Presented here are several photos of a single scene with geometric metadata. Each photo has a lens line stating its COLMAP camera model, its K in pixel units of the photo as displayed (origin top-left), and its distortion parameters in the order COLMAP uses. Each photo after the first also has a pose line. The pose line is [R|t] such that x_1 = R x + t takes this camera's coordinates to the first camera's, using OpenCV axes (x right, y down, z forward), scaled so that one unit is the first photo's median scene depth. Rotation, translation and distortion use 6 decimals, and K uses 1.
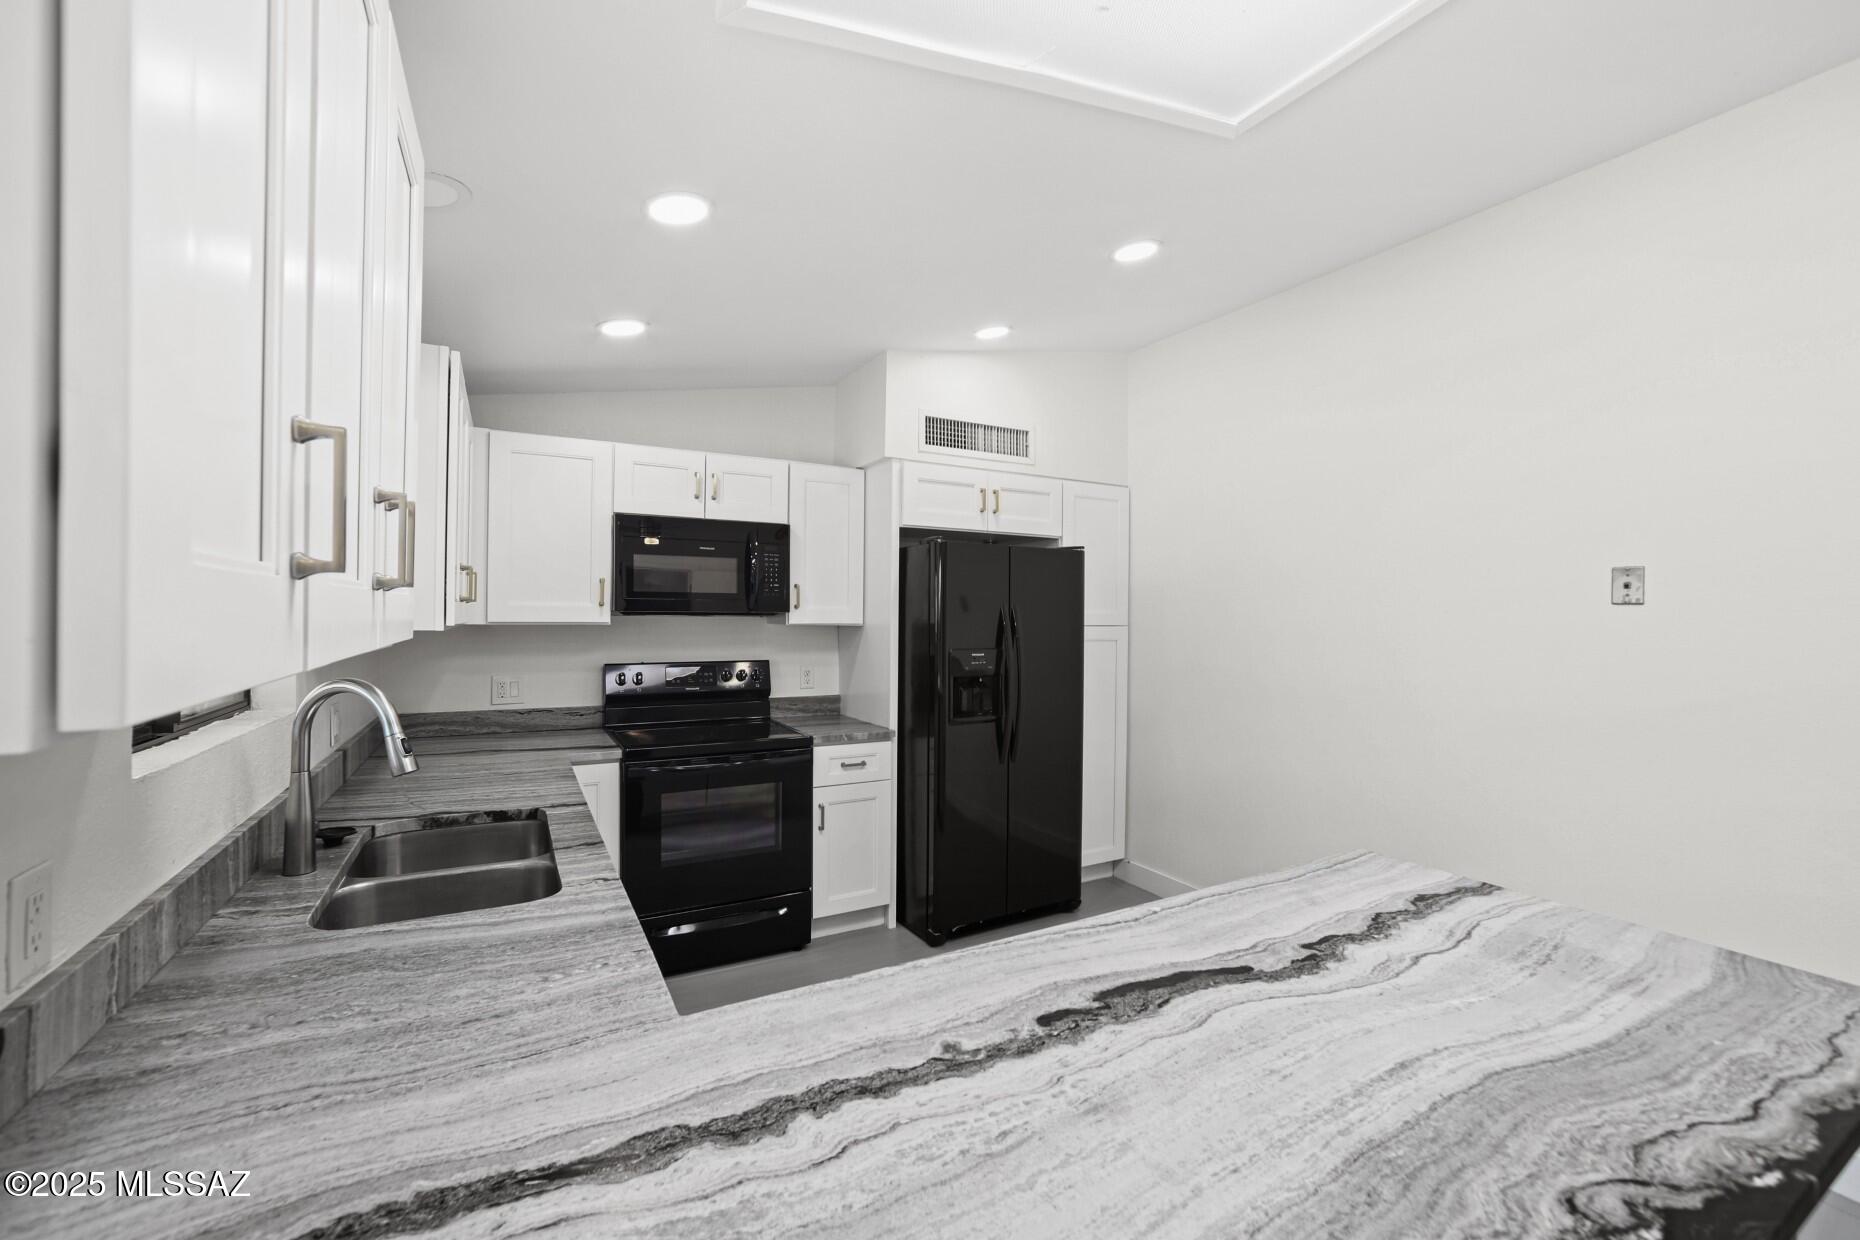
lens RADIAL K [[798.2, 0, 940.4], [0, 798.2, 608.2], [0, 0, 1]] dist [-0.009380, -0.002140]
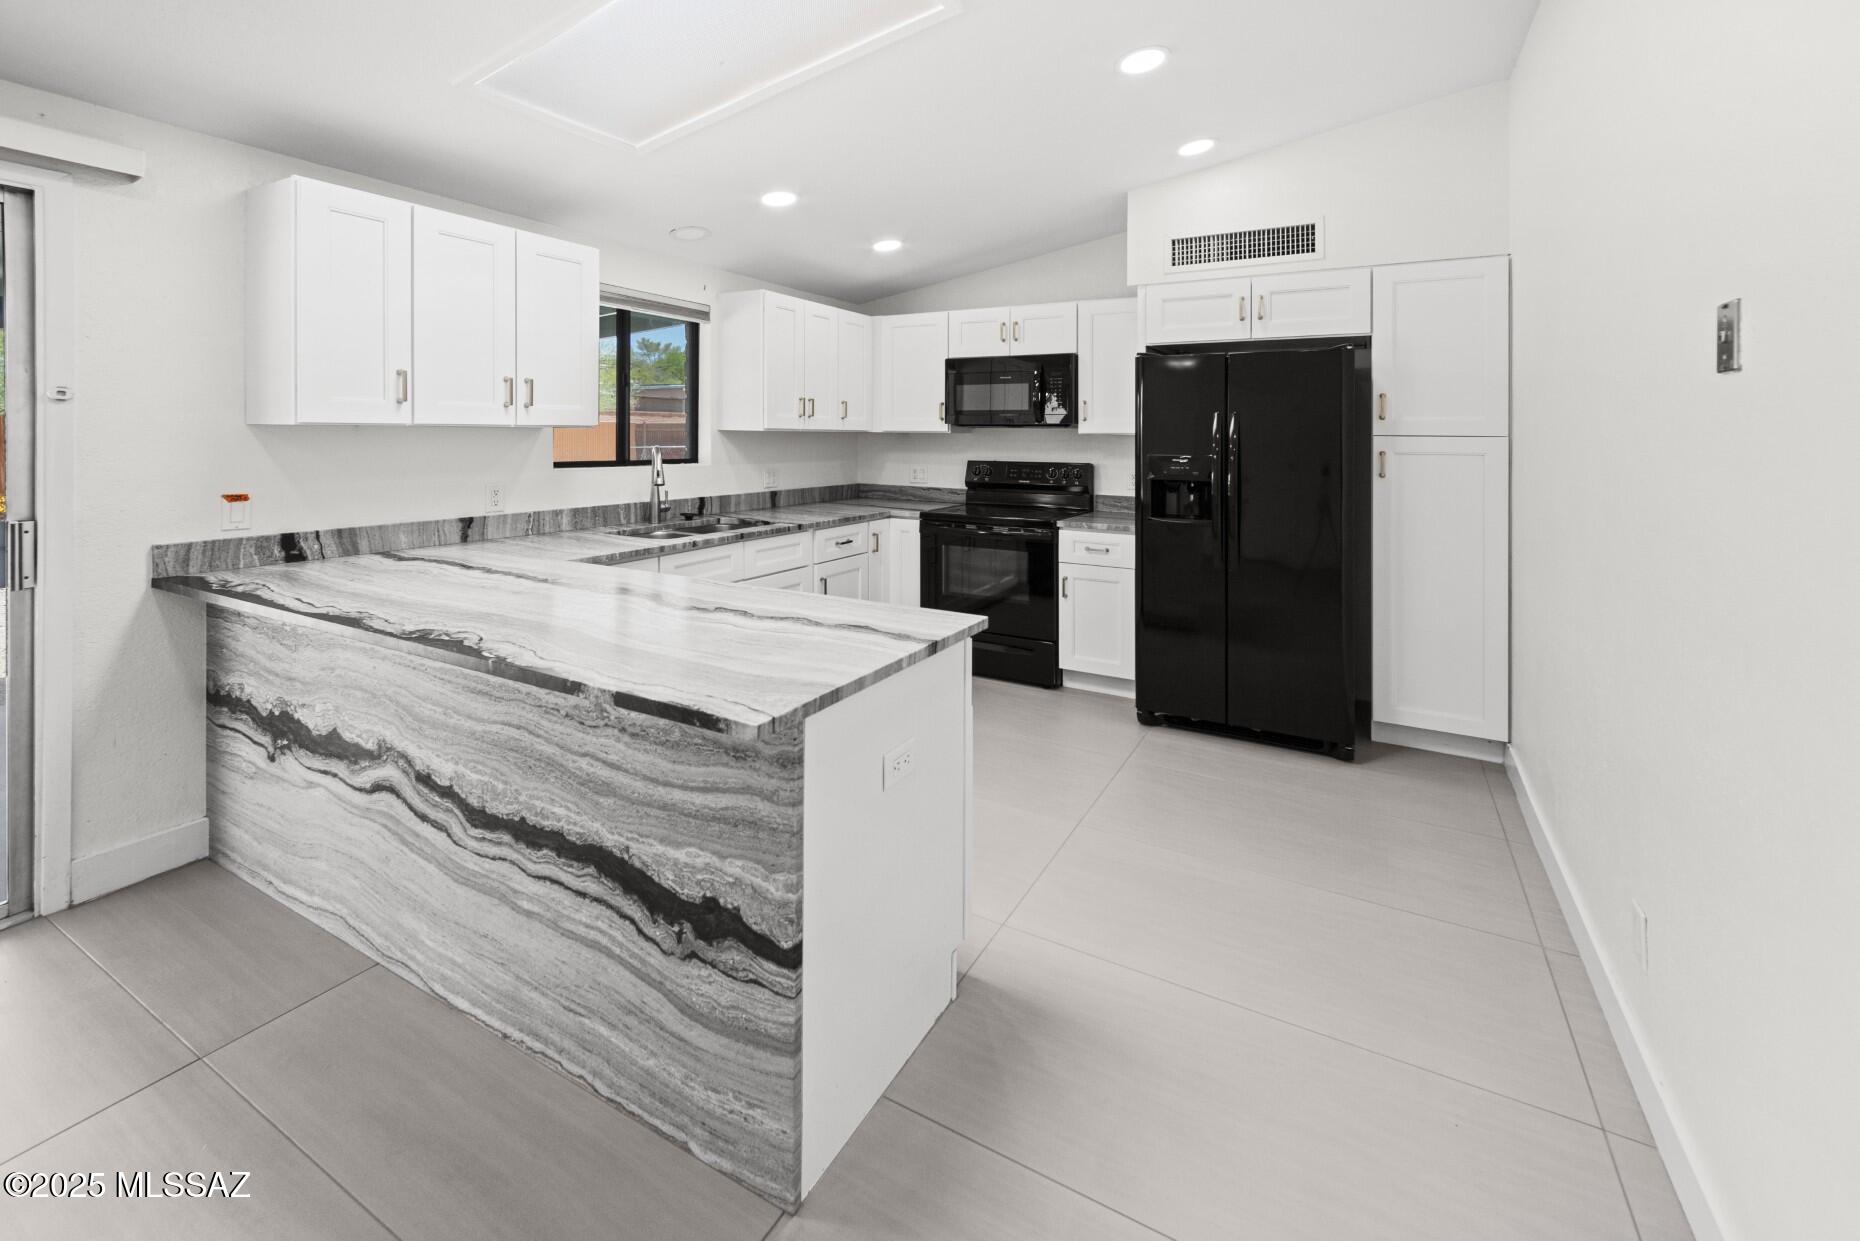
lens RADIAL K [[798.2, 0, 953.1], [0, 798.2, 445.7], [0, 0, 1]] dist [-0.009380, -0.002140]
pose [[0.533384, 0.005135, -0.845858, 0.781015], [0.004173, 0.999953, 0.008701, 0.028625], [0.845863, -0.008171, 0.533338, 0.183455]]
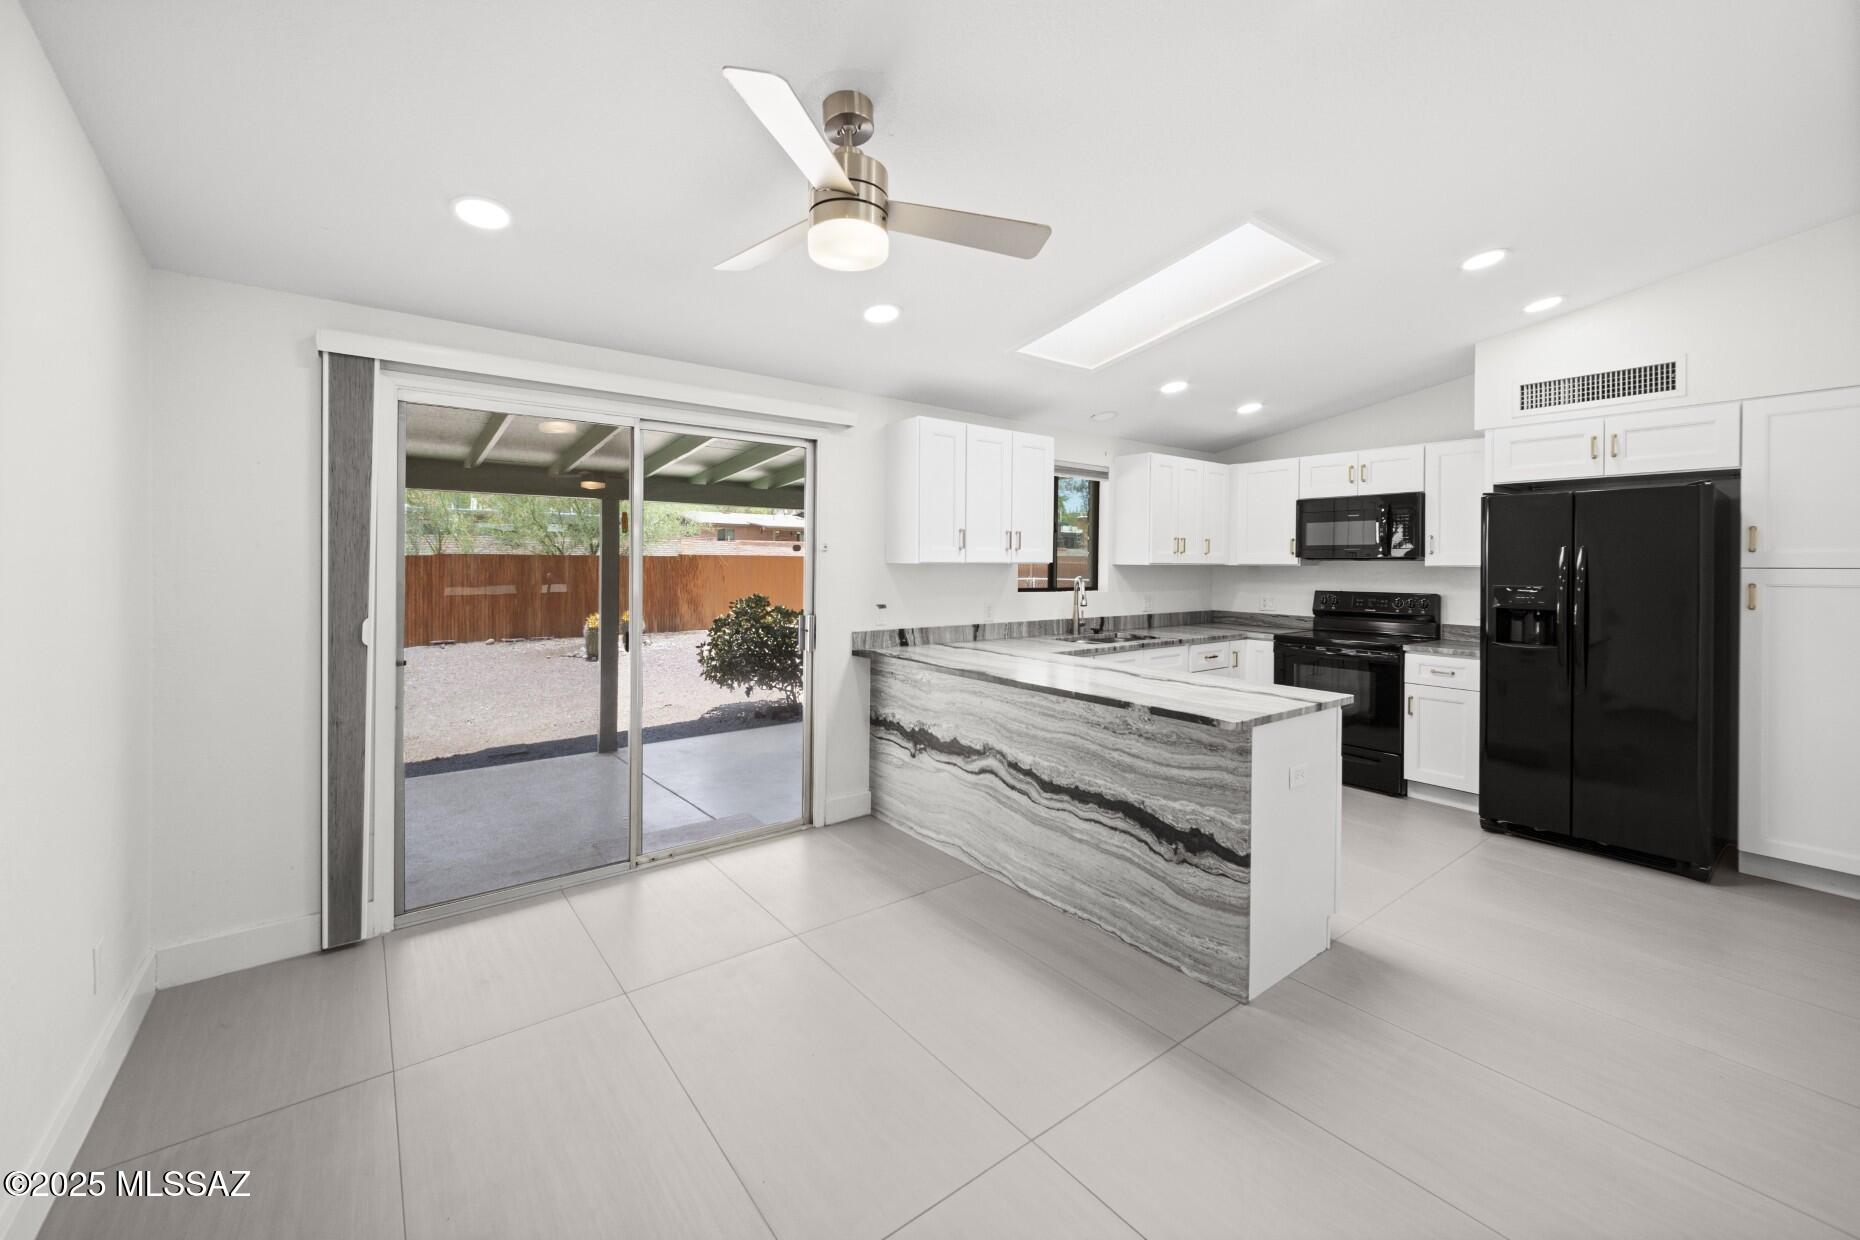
lens RADIAL K [[798.2, 0, 1044.3], [0, 798.2, 586.8], [0, 0, 1]] dist [-0.009380, -0.002140]
pose [[0.268353, 0.016344, -0.963182, 0.963929], [0.004655, 0.999822, 0.018262, 0.028320], [0.963309, -0.009385, 0.268229, 0.026409]]
